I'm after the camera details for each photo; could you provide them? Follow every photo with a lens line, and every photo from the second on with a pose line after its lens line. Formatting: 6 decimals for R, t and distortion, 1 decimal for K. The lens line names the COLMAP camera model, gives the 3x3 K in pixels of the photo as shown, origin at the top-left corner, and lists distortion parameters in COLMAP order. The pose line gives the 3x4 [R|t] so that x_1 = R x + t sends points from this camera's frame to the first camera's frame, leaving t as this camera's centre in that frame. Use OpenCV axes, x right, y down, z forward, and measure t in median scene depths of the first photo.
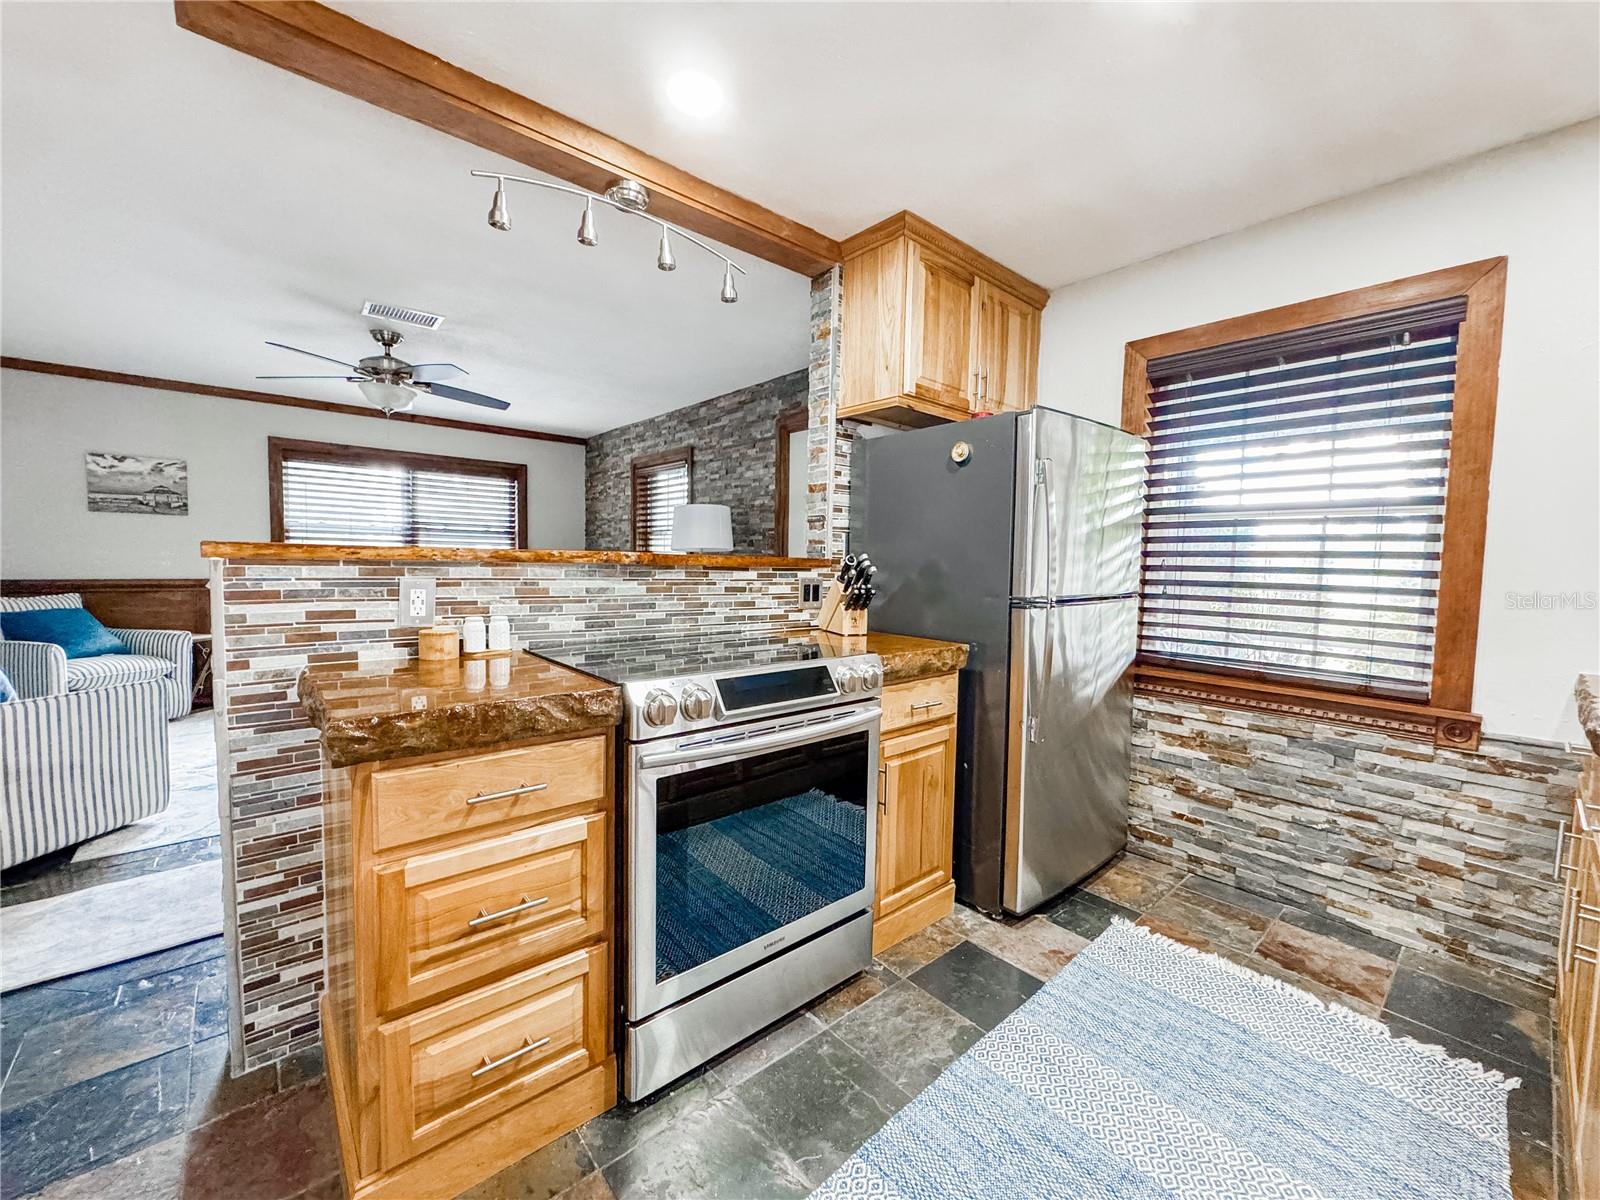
lens RADIAL K [[638.1, 0, 798.5], [0, 638.1, 600.9], [0, 0, 1]] dist [-0.005763, 0.000702]
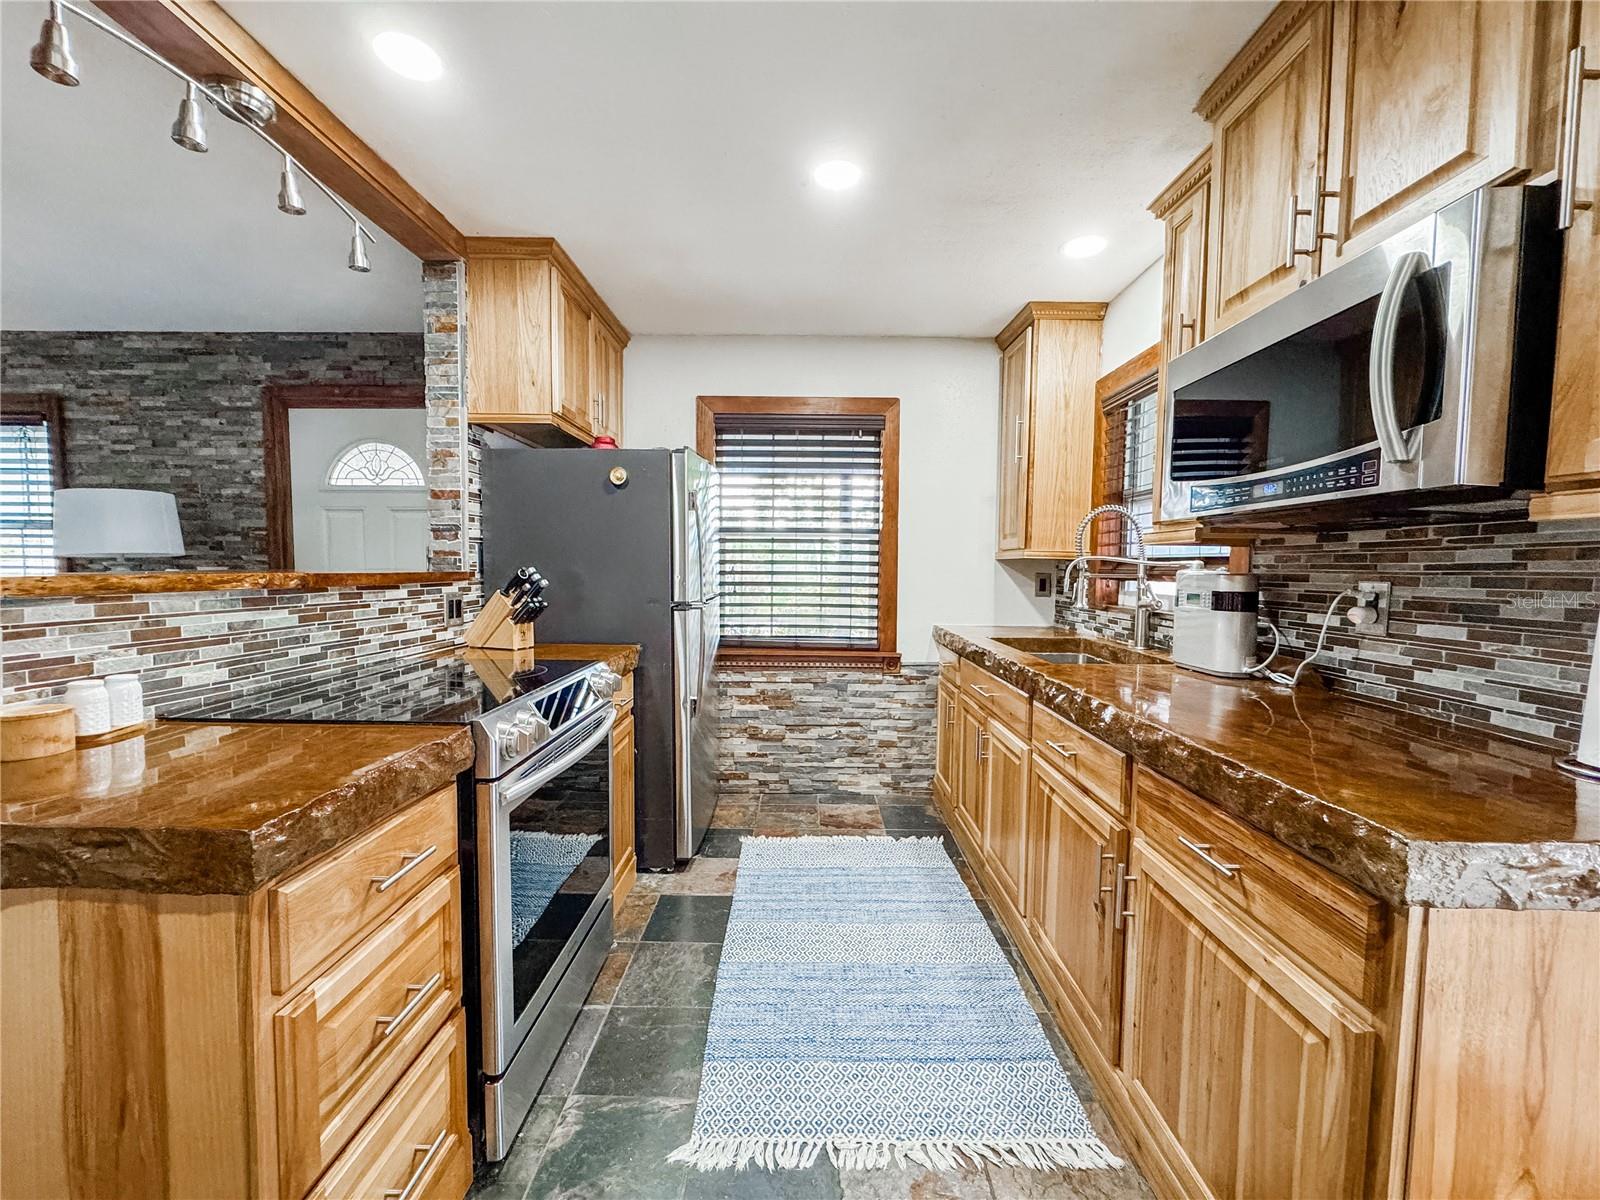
lens RADIAL K [[638.1, 0, 799.5], [0, 638.1, 600.9], [0, 0, 1]] dist [-0.005763, 0.000702]
pose [[0.659887, -0.055946, 0.749279, -0.371252], [0.051412, 0.998249, 0.029258, -0.027718], [-0.749604, 0.019215, 0.661607, 0.015809]]
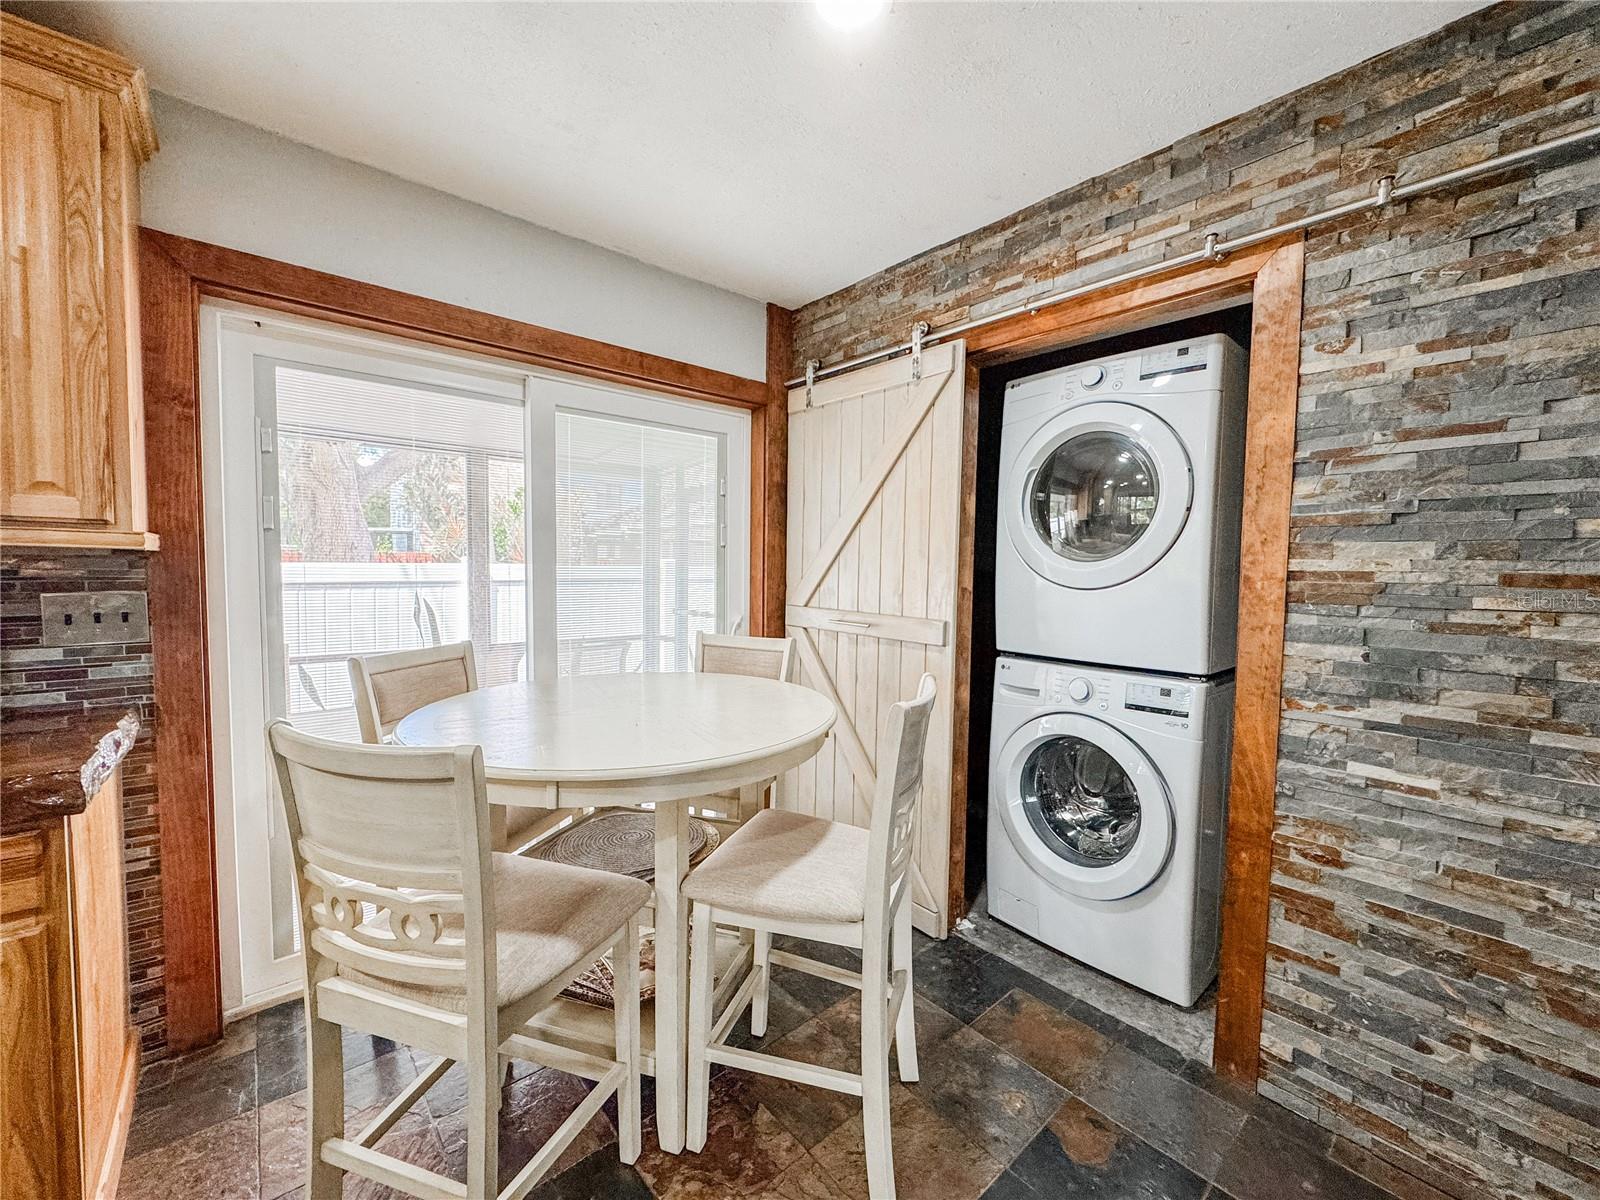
lens RADIAL K [[638.1, 0, 795.6], [0, 638.1, 601.7], [0, 0, 1]] dist [-0.005763, 0.000702]
pose [[-0.999292, -0.037469, -0.003447, -0.467572], [-0.037611, 0.992068, 0.119944, -0.083314], [-0.001075, 0.119988, -0.992775, 0.451878]]
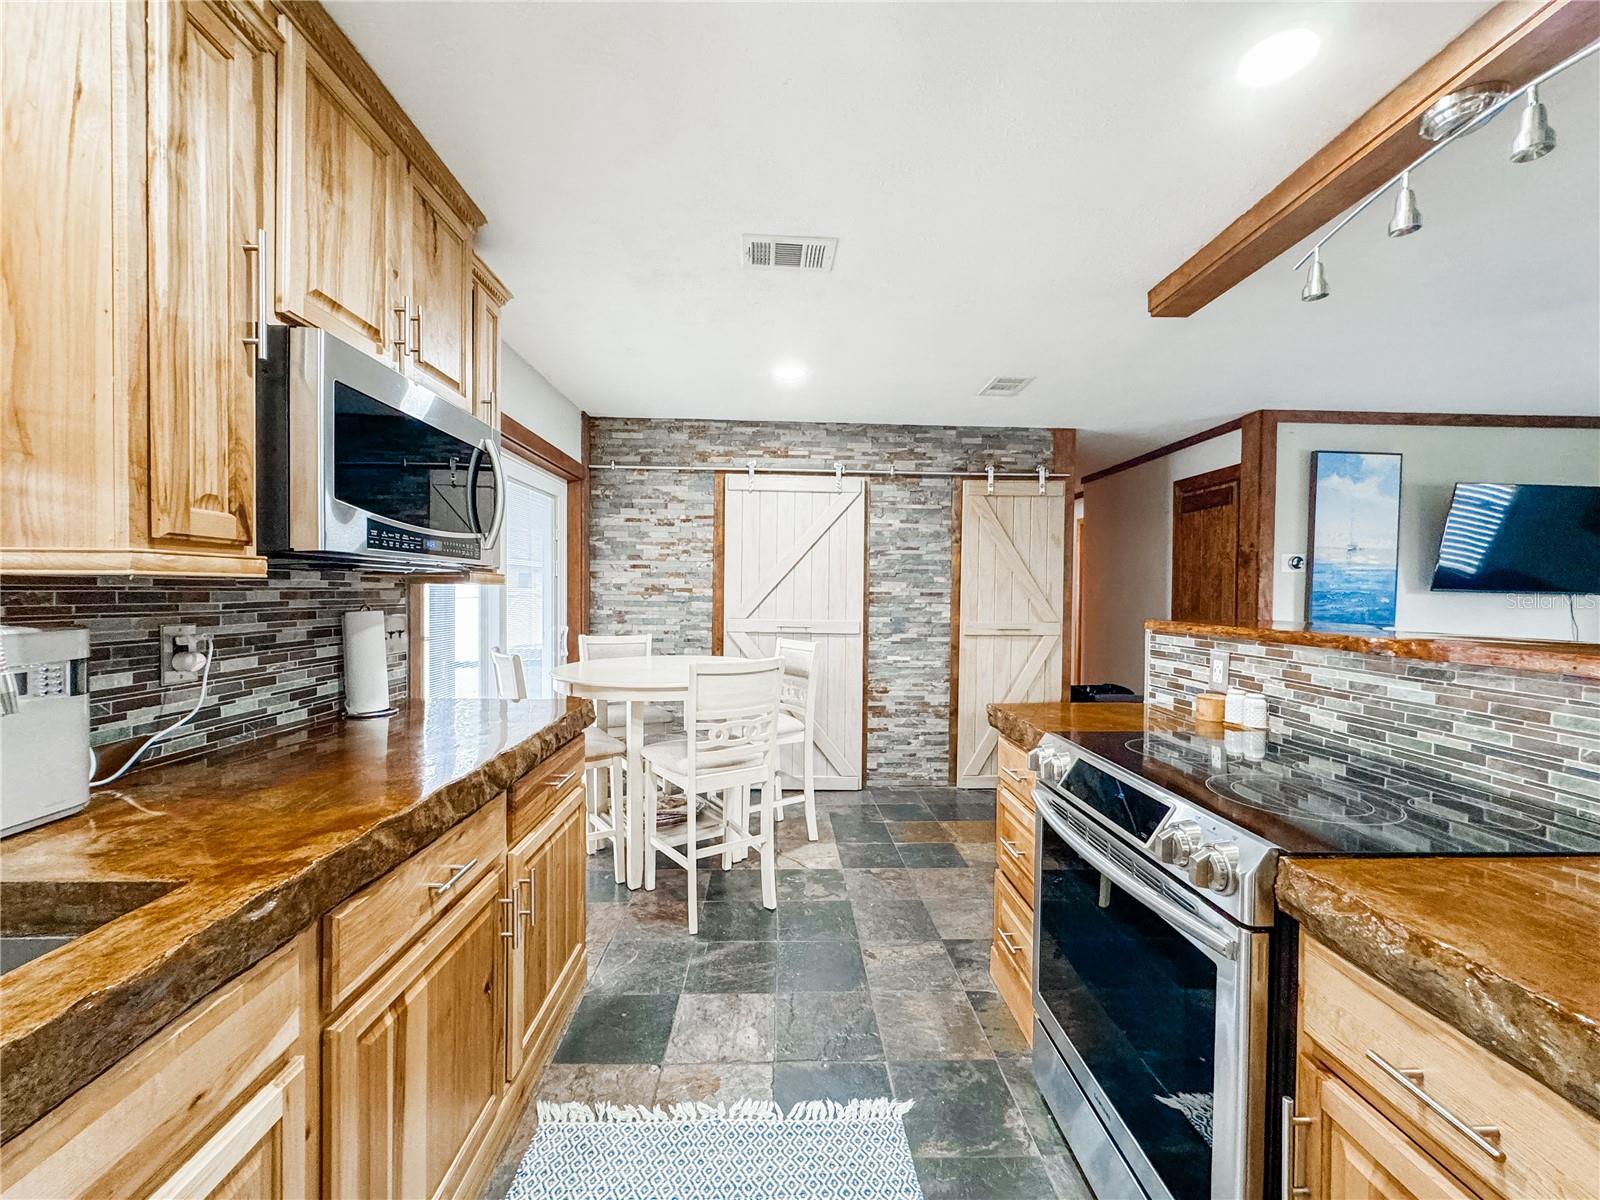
lens RADIAL K [[638.1, 0, 796.7], [0, 638.1, 600.3], [0, 0, 1]] dist [-0.005763, 0.000702]
pose [[-0.627852, -0.018505, -0.778113, 0.593800], [-0.073993, 0.996609, 0.036003, -0.081567], [0.774808, 0.080180, -0.627091, 0.794245]]
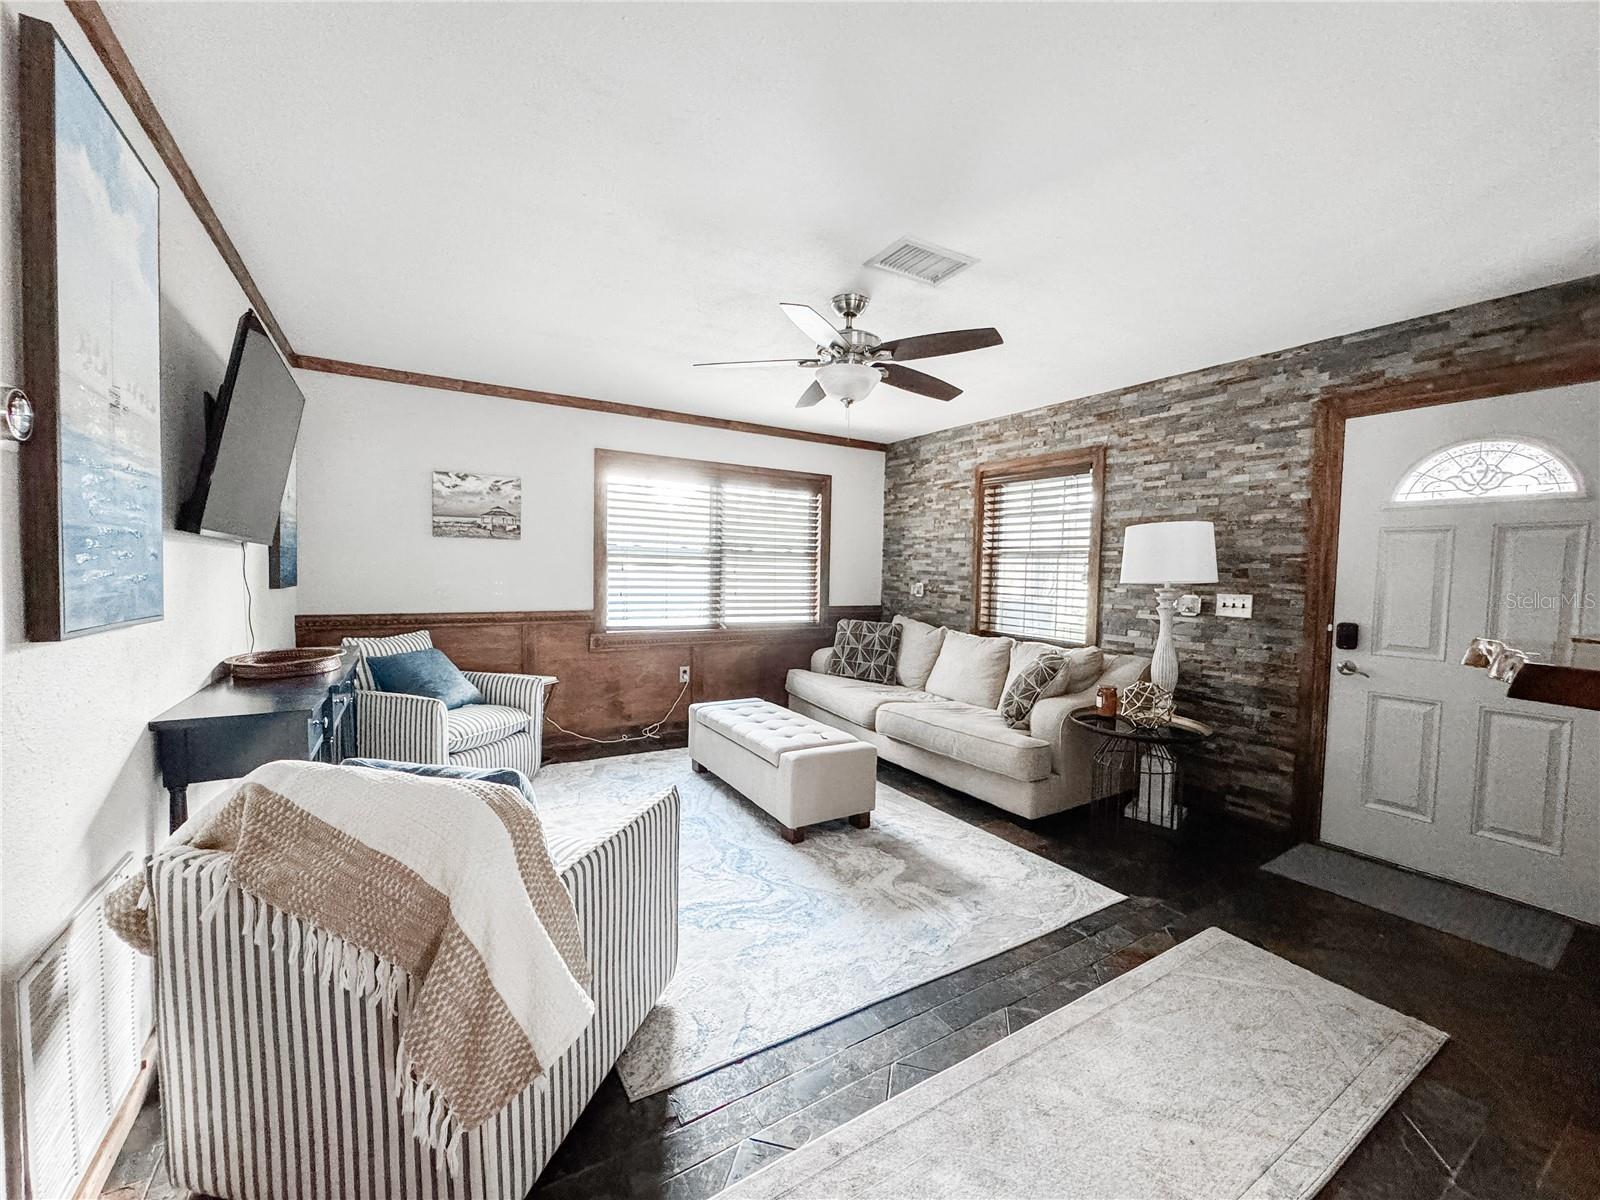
lens RADIAL K [[638.1, 0, 795.8], [0, 638.1, 604.6], [0, 0, 1]] dist [-0.005763, 0.000702]
pose [[0.986348, 0.009638, -0.164393, -0.919312], [-0.011352, 0.999891, -0.009492, -0.084716], [0.164283, 0.011229, 0.986349, 0.399663]]
